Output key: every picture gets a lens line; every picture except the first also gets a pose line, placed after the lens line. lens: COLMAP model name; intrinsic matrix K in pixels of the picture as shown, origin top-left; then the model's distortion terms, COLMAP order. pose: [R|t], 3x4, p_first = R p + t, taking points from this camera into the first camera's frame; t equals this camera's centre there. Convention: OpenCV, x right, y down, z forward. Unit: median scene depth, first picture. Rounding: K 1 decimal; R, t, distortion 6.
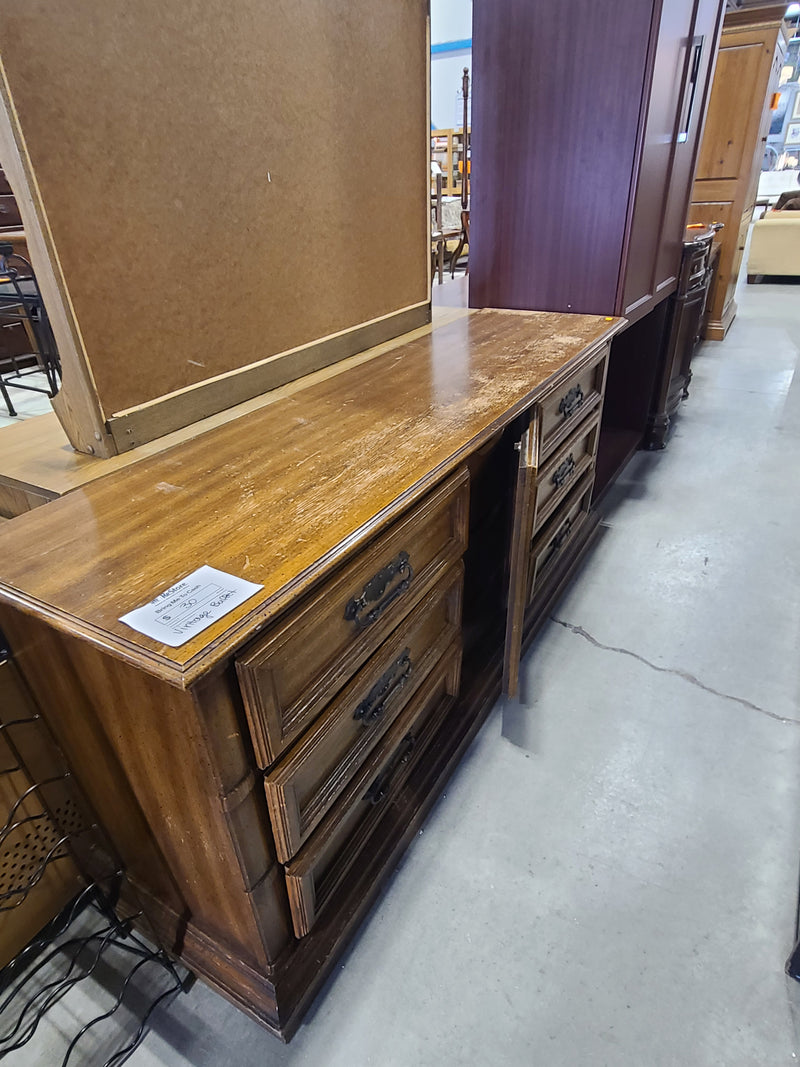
lens RADIAL K [[621.6, 0, 399.8], [0, 621.6, 543.8], [0, 0, 1]] dist [0.000389, -0.001058]
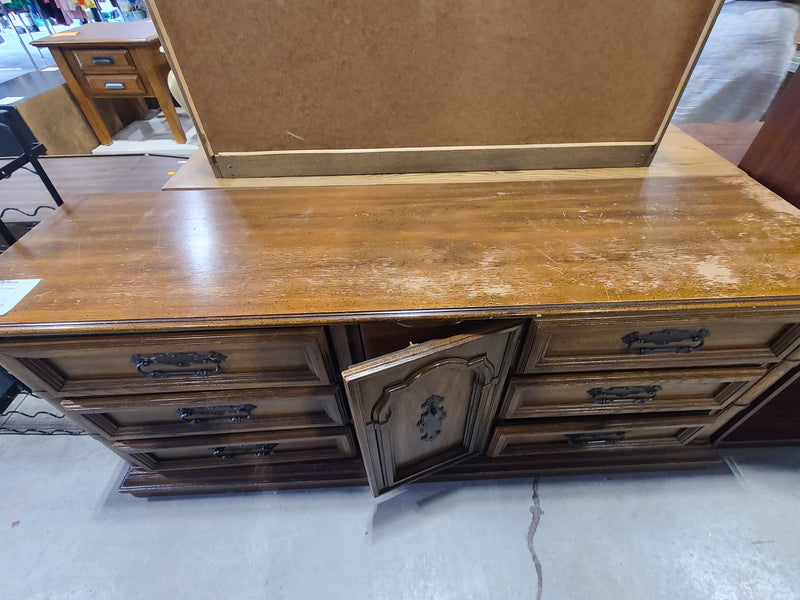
lens RADIAL K [[372.2, 0, 414.0], [0, 372.2, 301.2], [0, 0, 1]] dist [0.000055, -0.000363]
pose [[0.544225, 0.608568, -0.577464, 0.518800], [-0.441954, 0.793041, 0.419241, -0.489282], [0.713089, 0.027051, 0.700551, 0.682077]]
